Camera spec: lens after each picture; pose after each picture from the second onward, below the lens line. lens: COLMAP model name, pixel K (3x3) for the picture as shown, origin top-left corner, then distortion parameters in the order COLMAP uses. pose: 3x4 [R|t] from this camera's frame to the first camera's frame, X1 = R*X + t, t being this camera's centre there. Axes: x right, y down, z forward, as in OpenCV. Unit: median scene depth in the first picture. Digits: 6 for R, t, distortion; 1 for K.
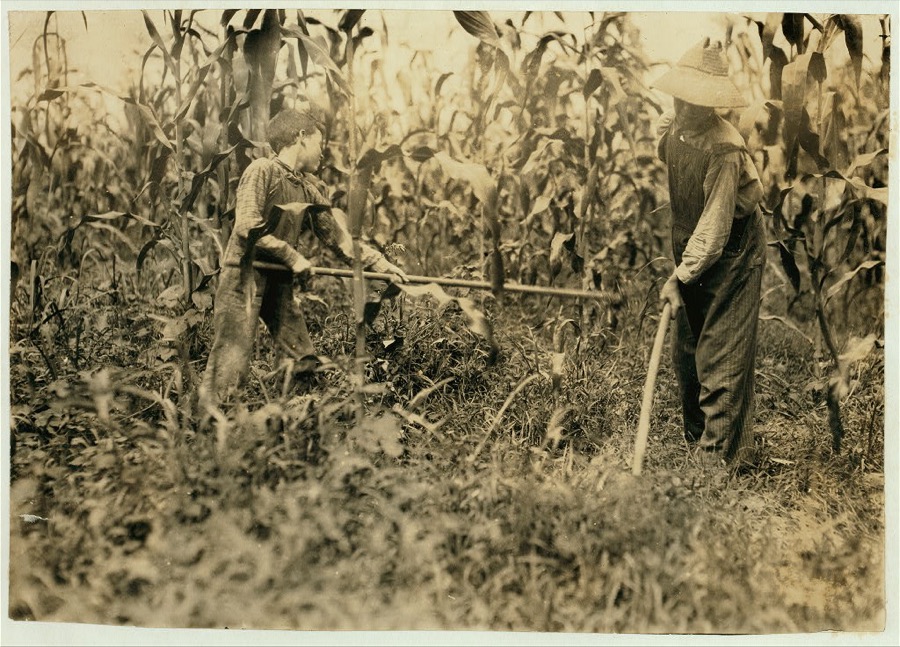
lens RADIAL K [[1172.9, 0, 450.0], [0, 1172.9, 323.5], [0, 0, 1]] dist [0.018962, 0.076367]
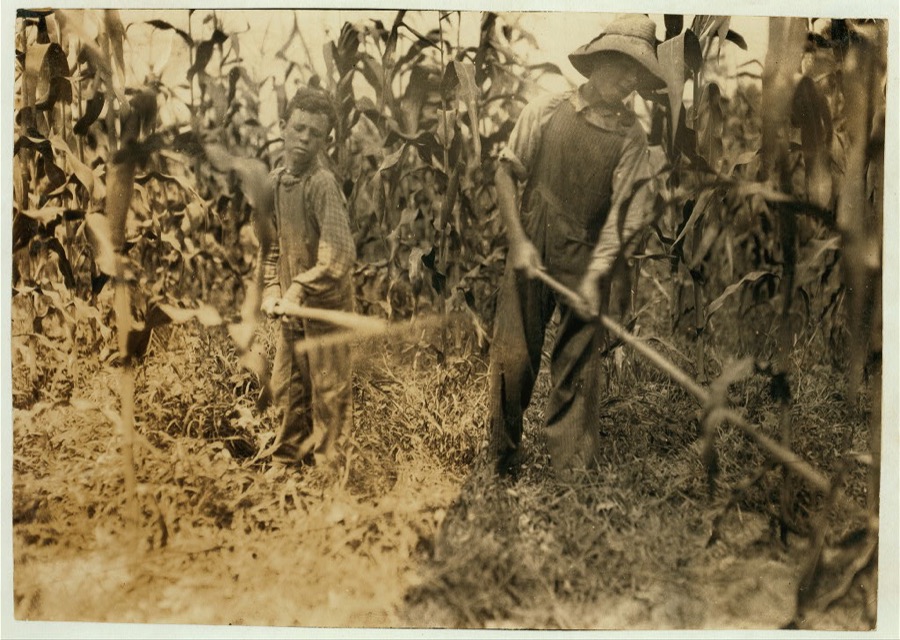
lens RADIAL K [[1157.3, 0, 445.6], [0, 1157.3, 340.7], [0, 0, 1]] dist [-0.027652, 0.291916]
pose [[0.997461, -0.022270, 0.067643, 0.055573], [0.022714, 0.999725, -0.005798, -0.001257], [-0.067496, 0.007320, 0.997693, 0.125902]]
